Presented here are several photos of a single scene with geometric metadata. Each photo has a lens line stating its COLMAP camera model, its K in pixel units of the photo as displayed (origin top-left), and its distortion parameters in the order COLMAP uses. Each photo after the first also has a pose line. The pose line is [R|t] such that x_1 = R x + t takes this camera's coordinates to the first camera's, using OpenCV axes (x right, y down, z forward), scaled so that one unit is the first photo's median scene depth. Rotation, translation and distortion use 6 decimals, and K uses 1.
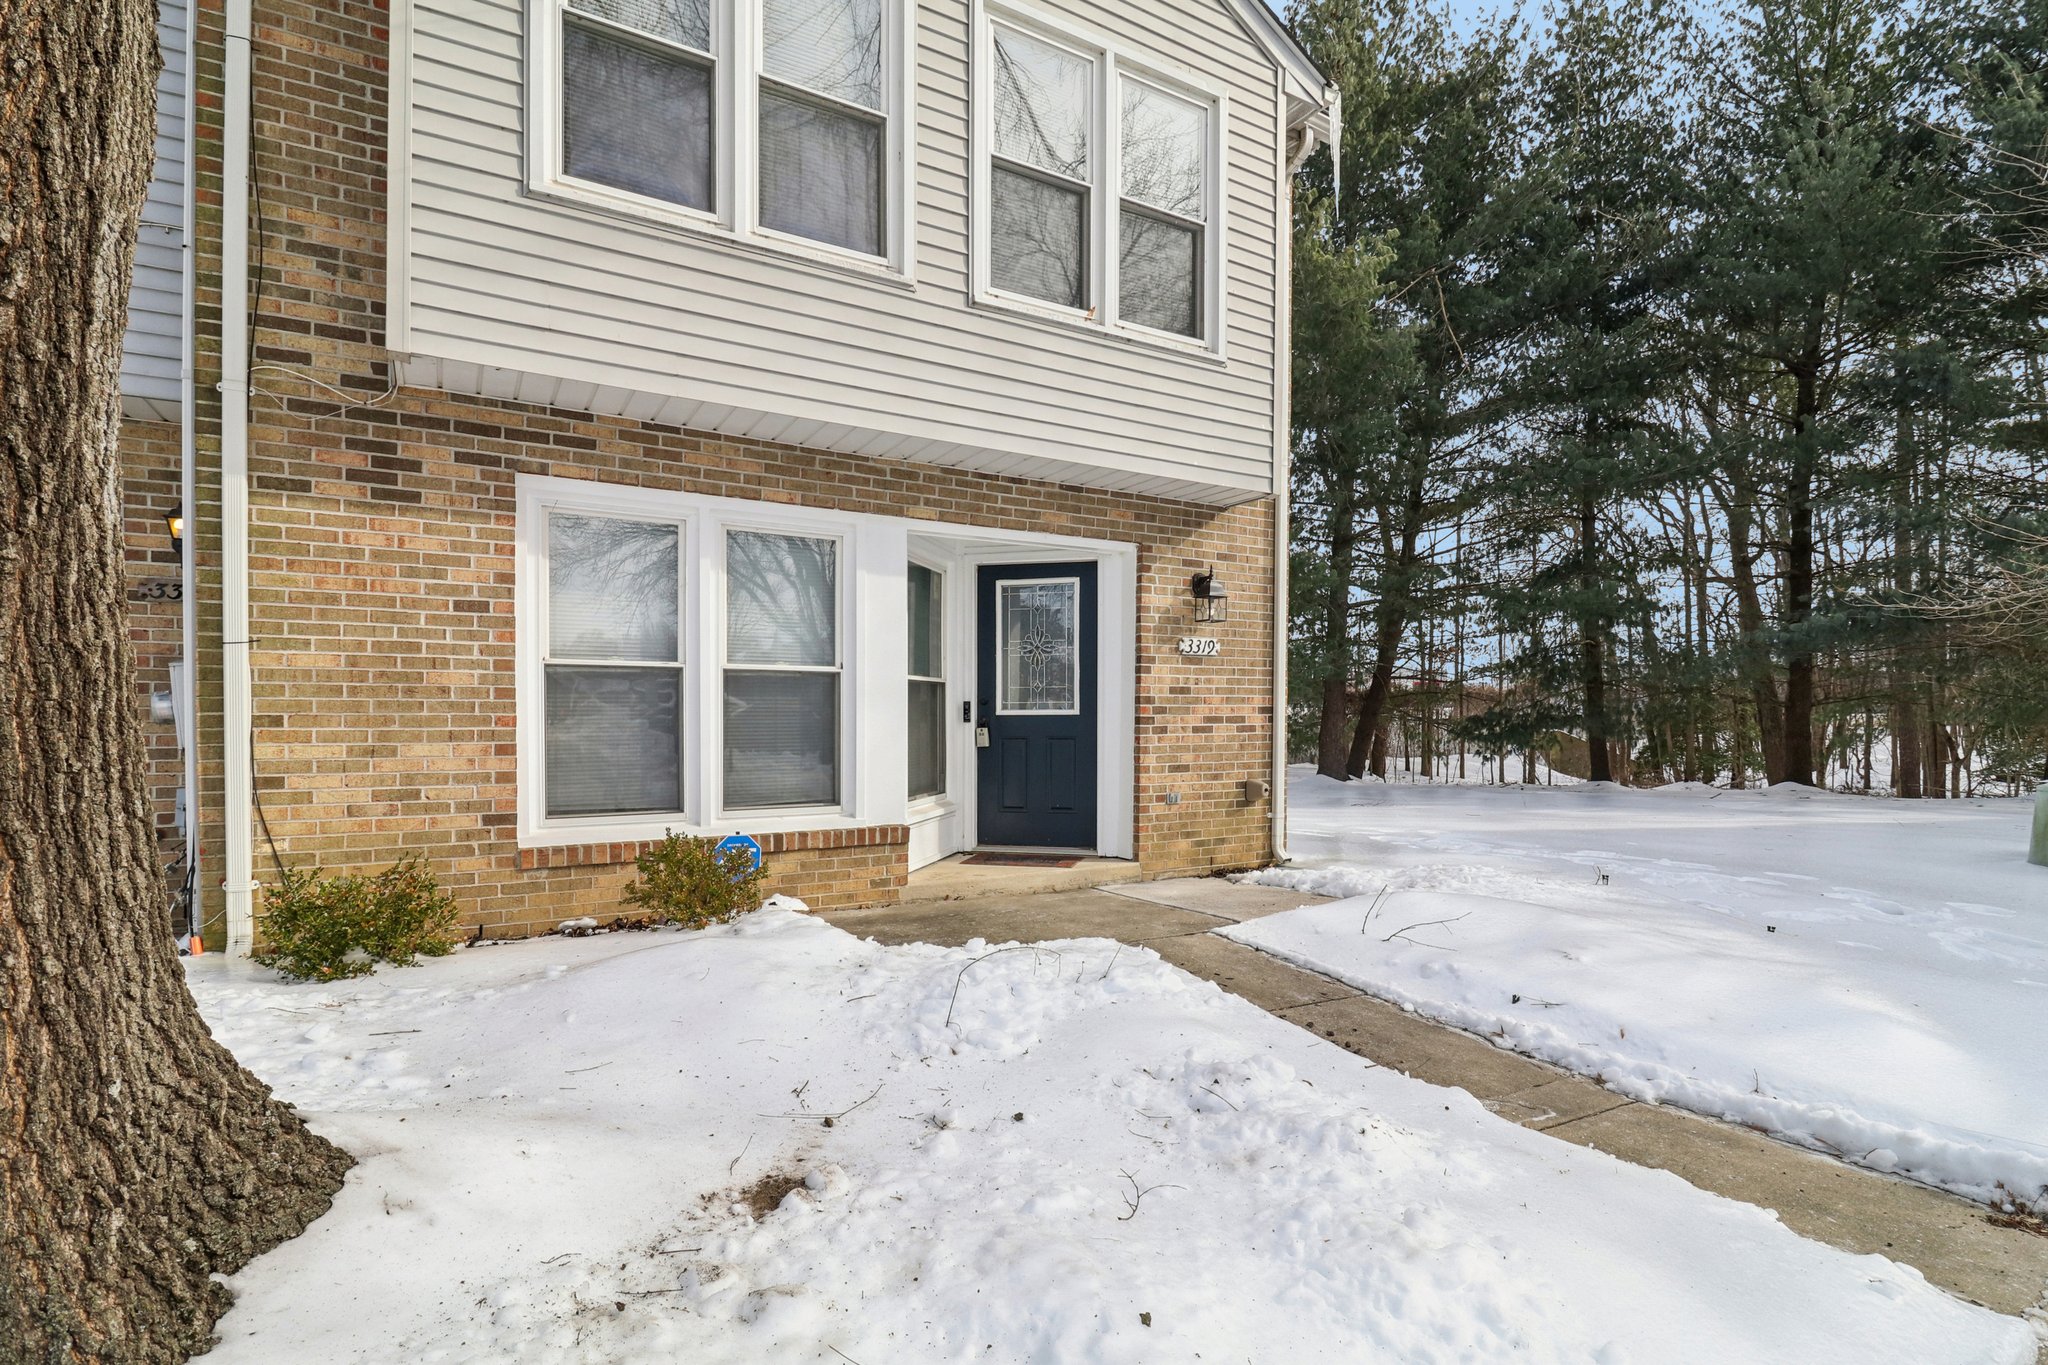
lens RADIAL K [[984.0, 0, 1047.3], [0, 984.0, 717.9], [0, 0, 1]] dist [0.001690, -0.014467]
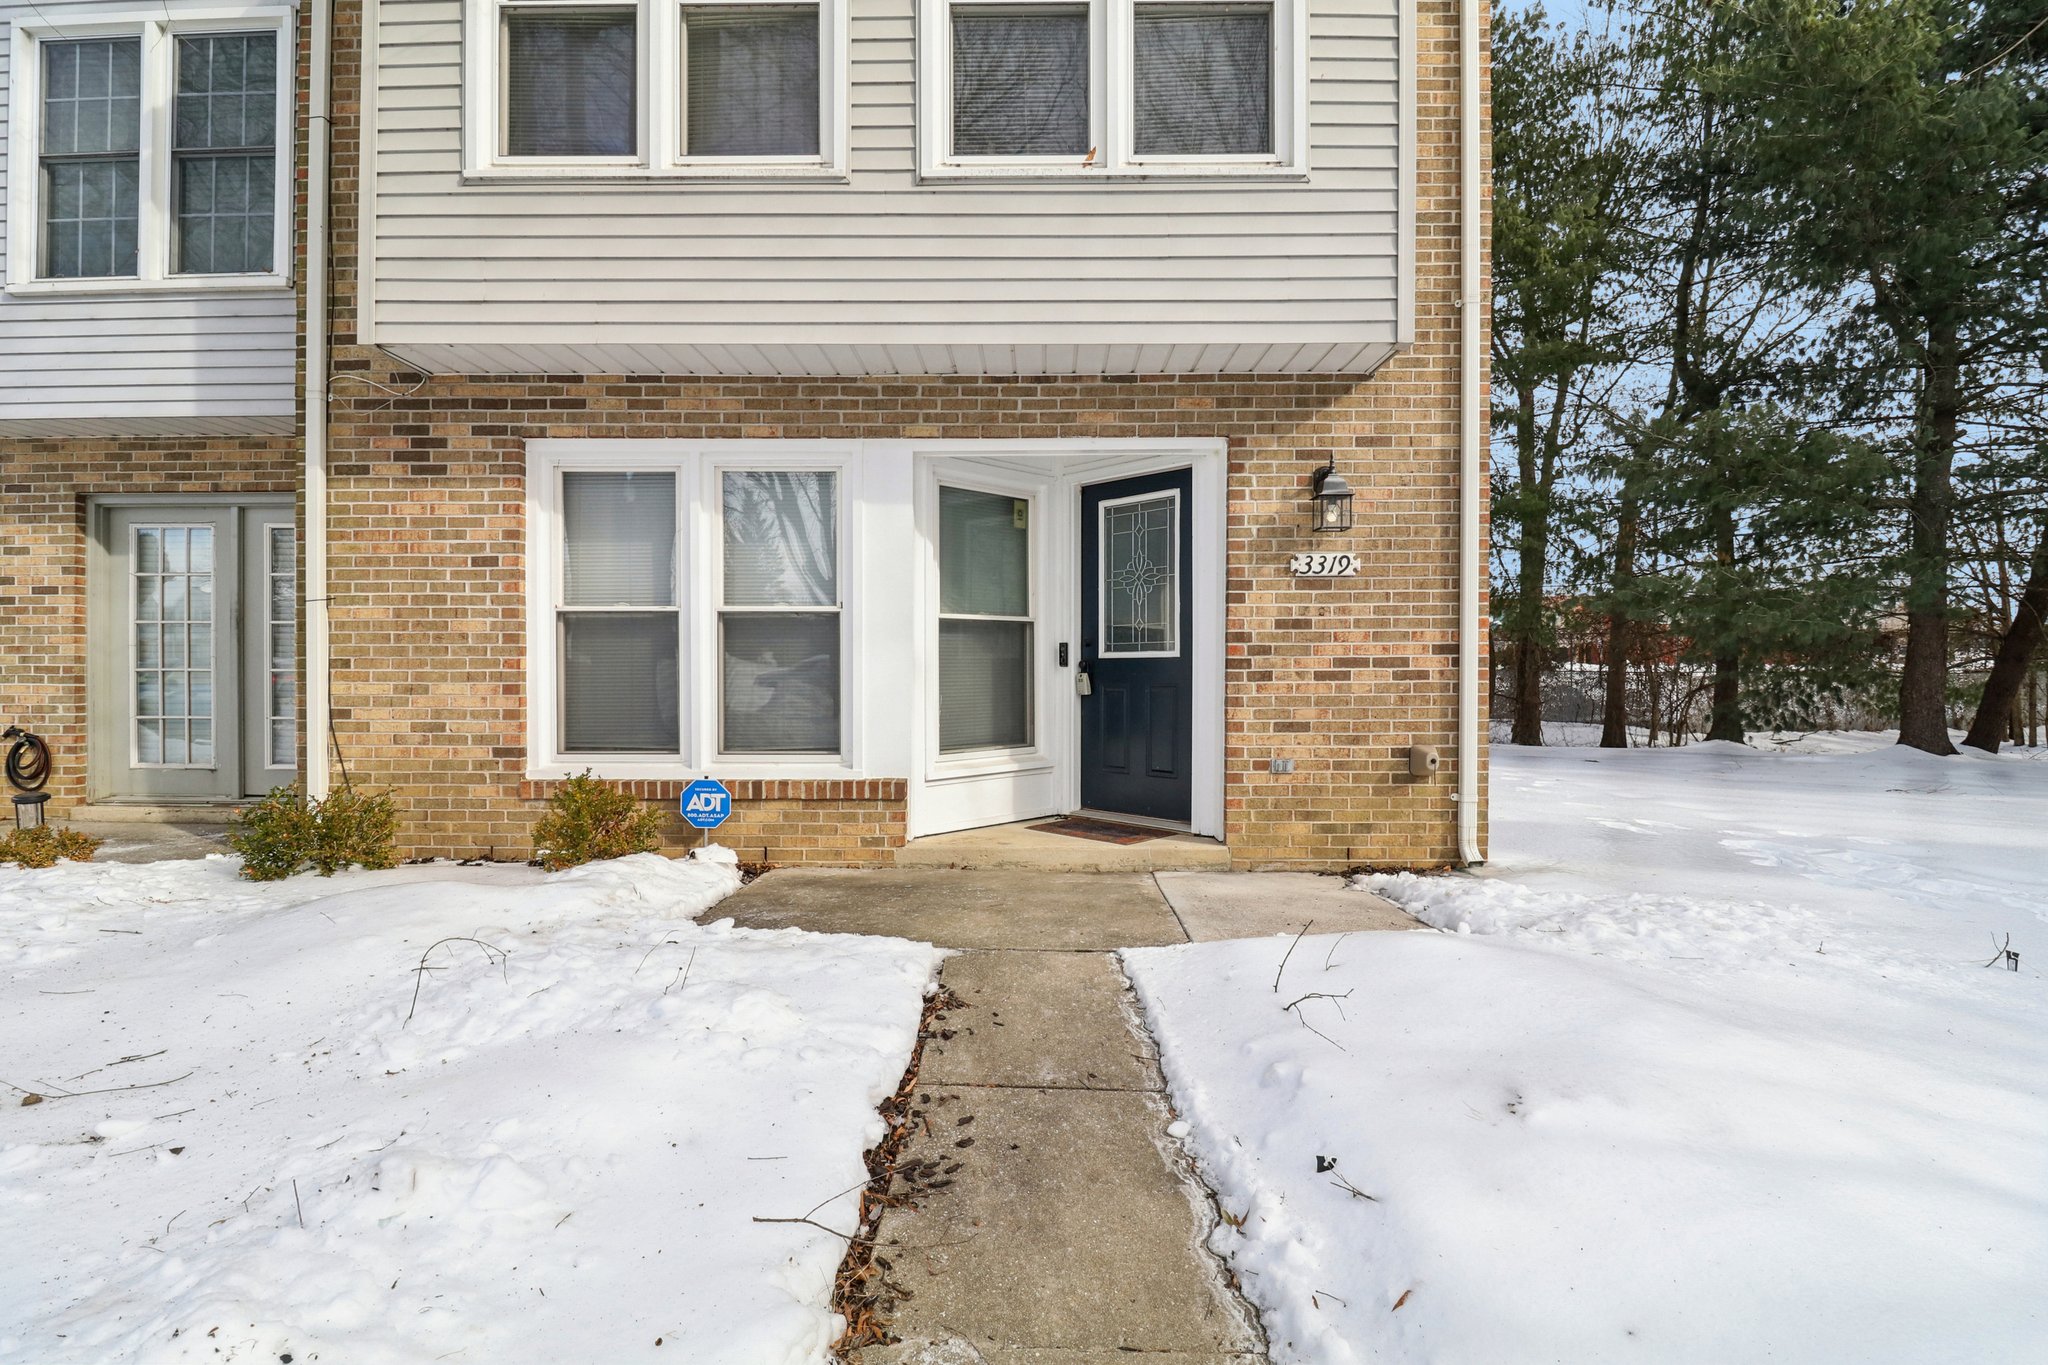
lens RADIAL K [[970.4, 0, 1031.5], [0, 970.4, 656.7], [0, 0, 1]] dist [0.001302, -0.014655]
pose [[0.851019, -0.006744, -0.525092, 0.471858], [0.000725, 0.999932, -0.011669, 0.007780], [0.525134, 0.009550, 0.850966, 0.343906]]
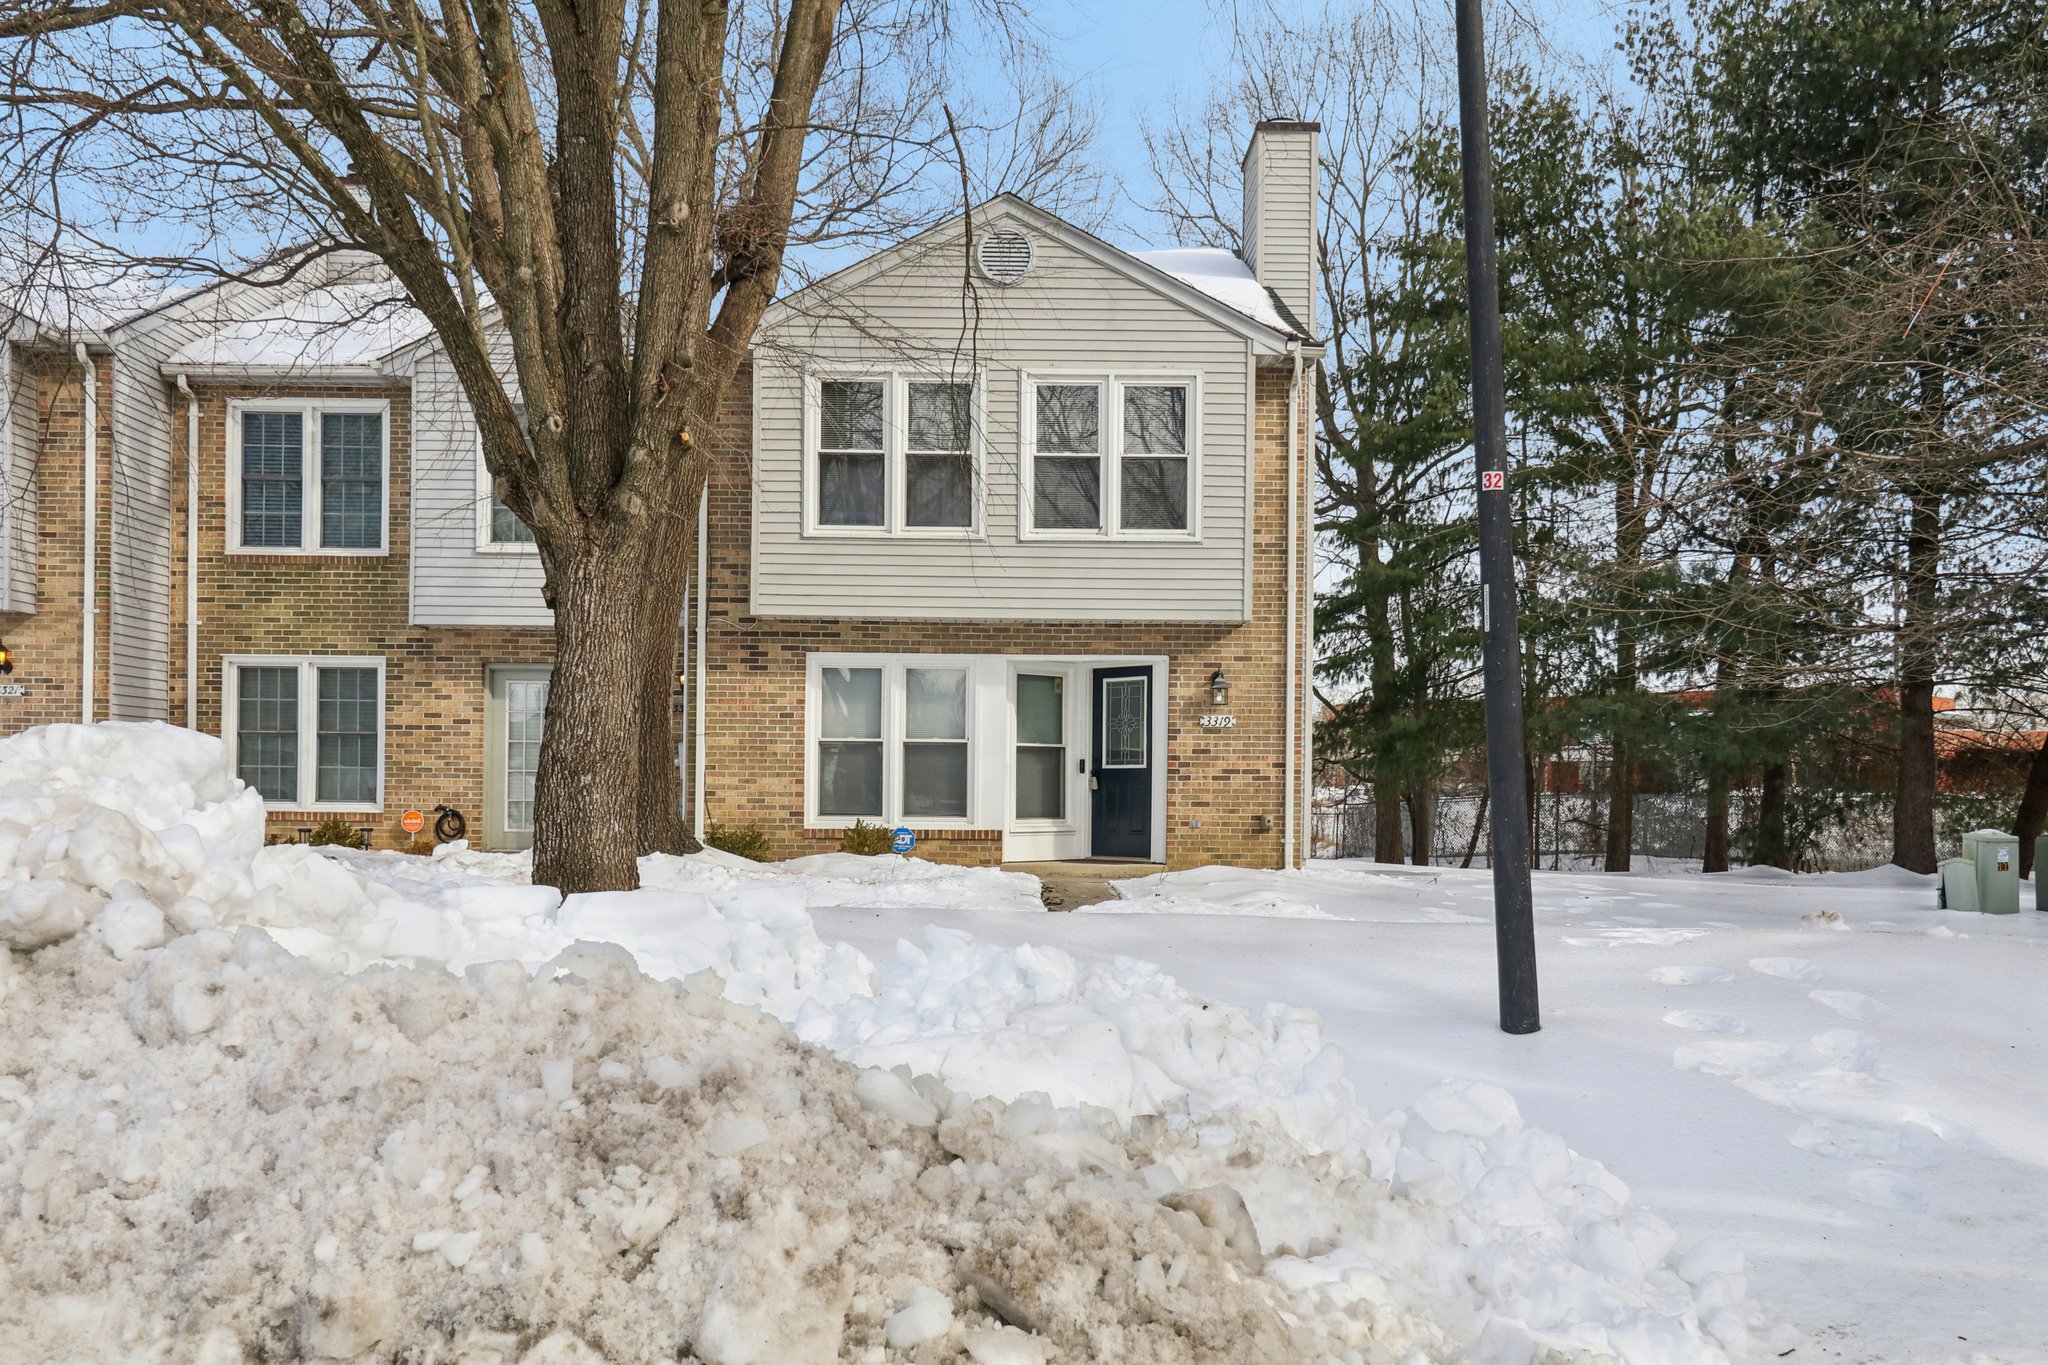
lens RADIAL K [[1708.6, 0, 1053.3], [0, 1708.6, 672.6], [0, 0, 1]] dist [0.008530, 0.001111]
pose [[0.870052, -0.028487, -0.492137, 1.606920], [-0.007721, 0.997419, -0.071384, 0.051884], [0.492900, 0.065907, 0.867586, -1.792415]]
